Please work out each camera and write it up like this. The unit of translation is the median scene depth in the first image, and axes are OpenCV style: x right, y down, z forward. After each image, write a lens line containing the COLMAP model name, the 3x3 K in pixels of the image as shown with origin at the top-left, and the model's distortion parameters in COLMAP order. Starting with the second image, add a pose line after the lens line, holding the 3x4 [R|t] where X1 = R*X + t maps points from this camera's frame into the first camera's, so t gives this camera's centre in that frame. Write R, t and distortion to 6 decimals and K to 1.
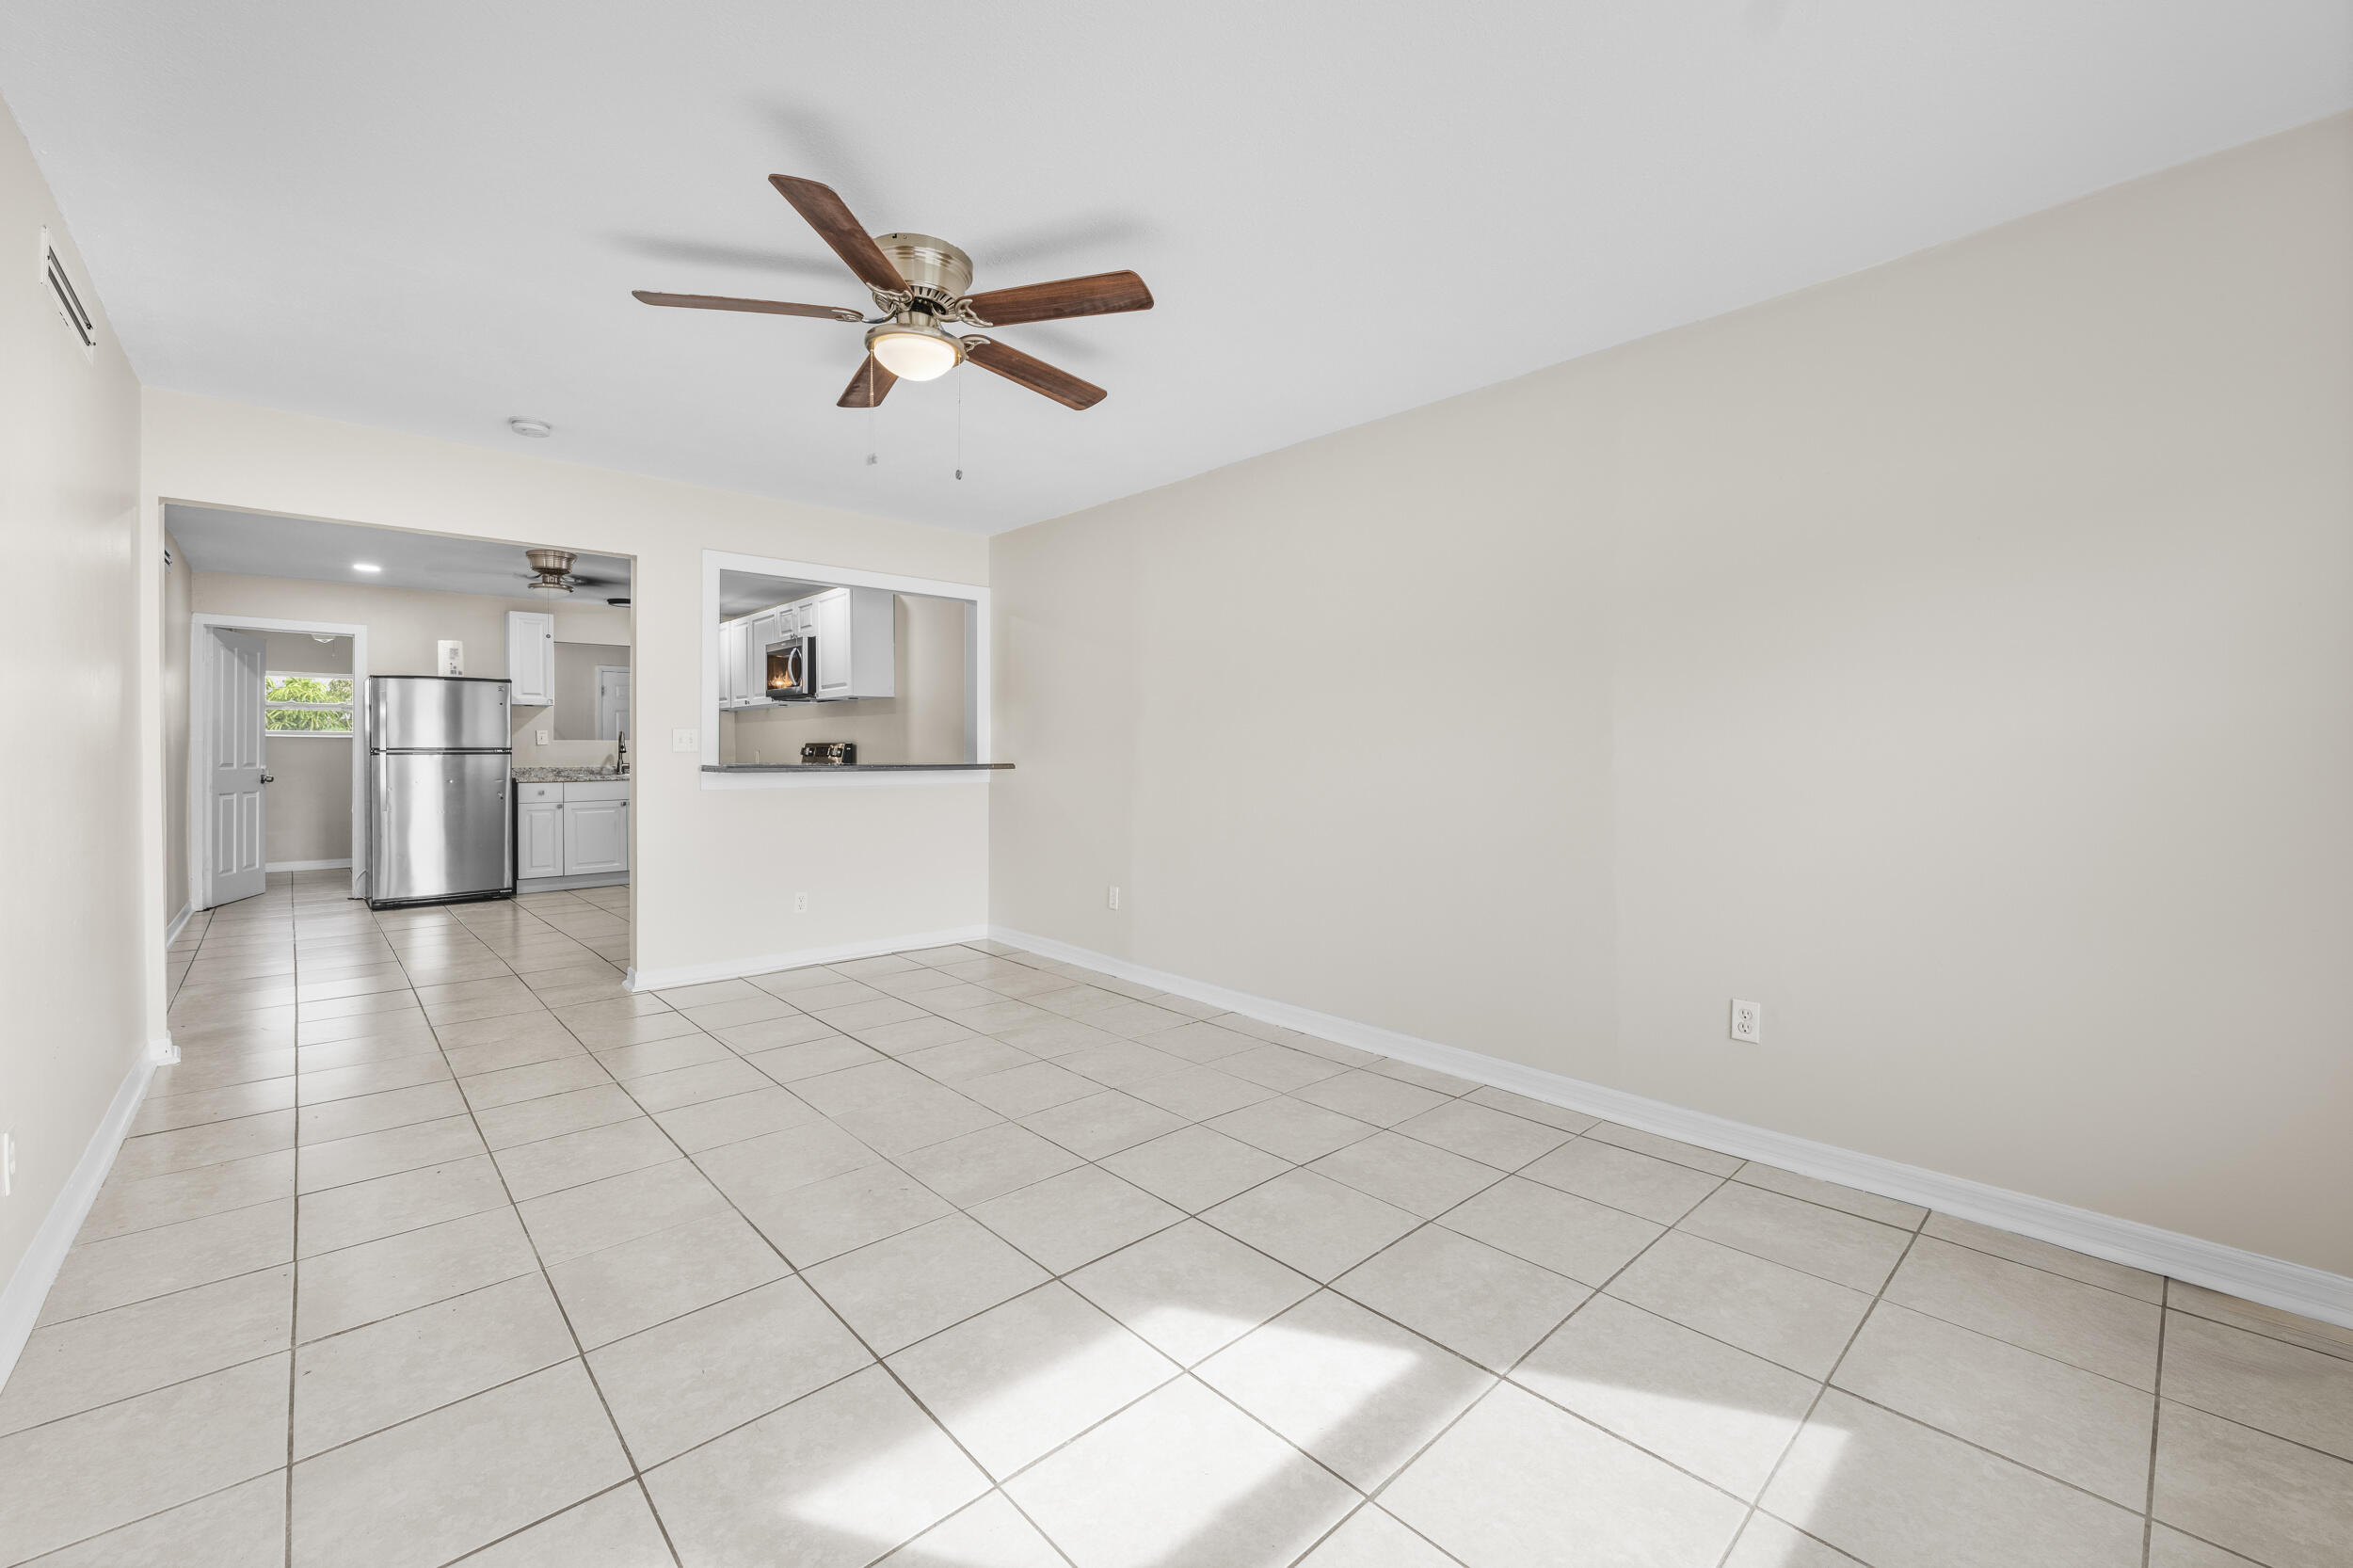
lens RADIAL K [[951.4, 0, 1173.3], [0, 951.4, 744.0], [0, 0, 1]] dist [-0.000805, -0.000146]
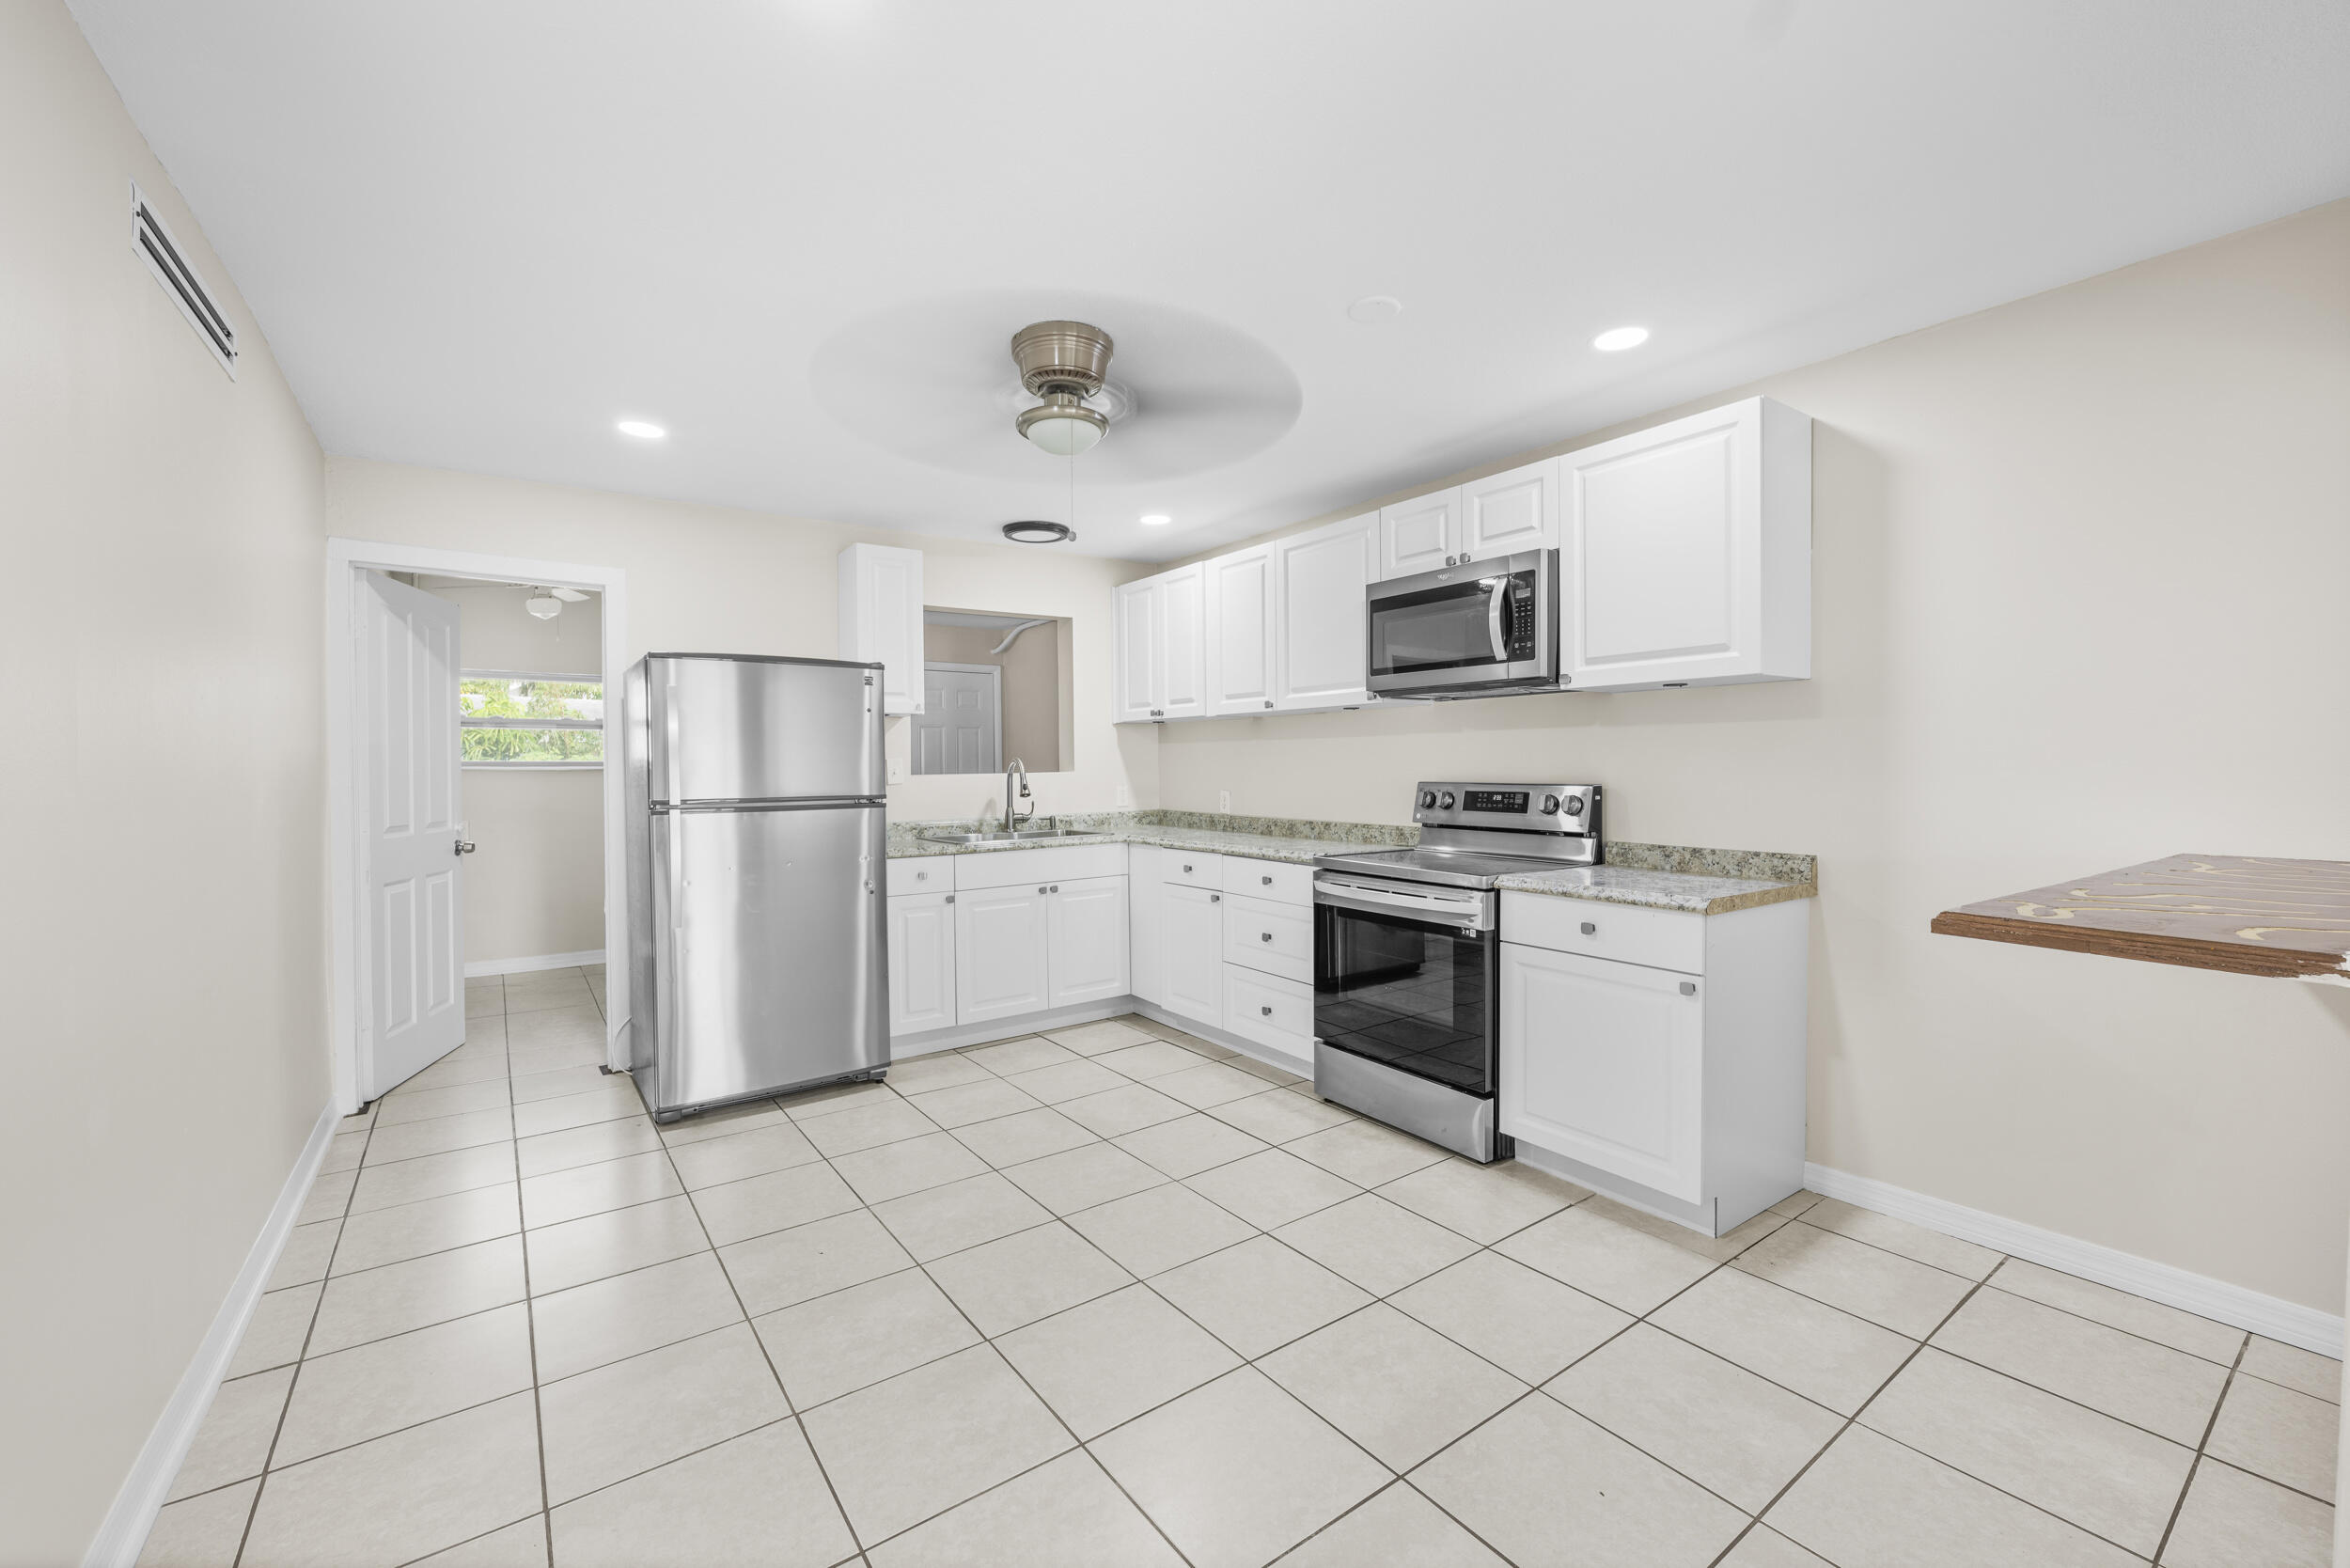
lens RADIAL K [[949.0, 0, 1166.1], [0, 949.0, 772.6], [0, 0, 1]] dist [-0.000246, 0.000127]
pose [[0.991834, -0.004135, -0.127471, -0.501287], [0.005674, 0.999915, 0.011715, -0.013869], [0.127412, -0.012343, 0.991773, 0.529714]]
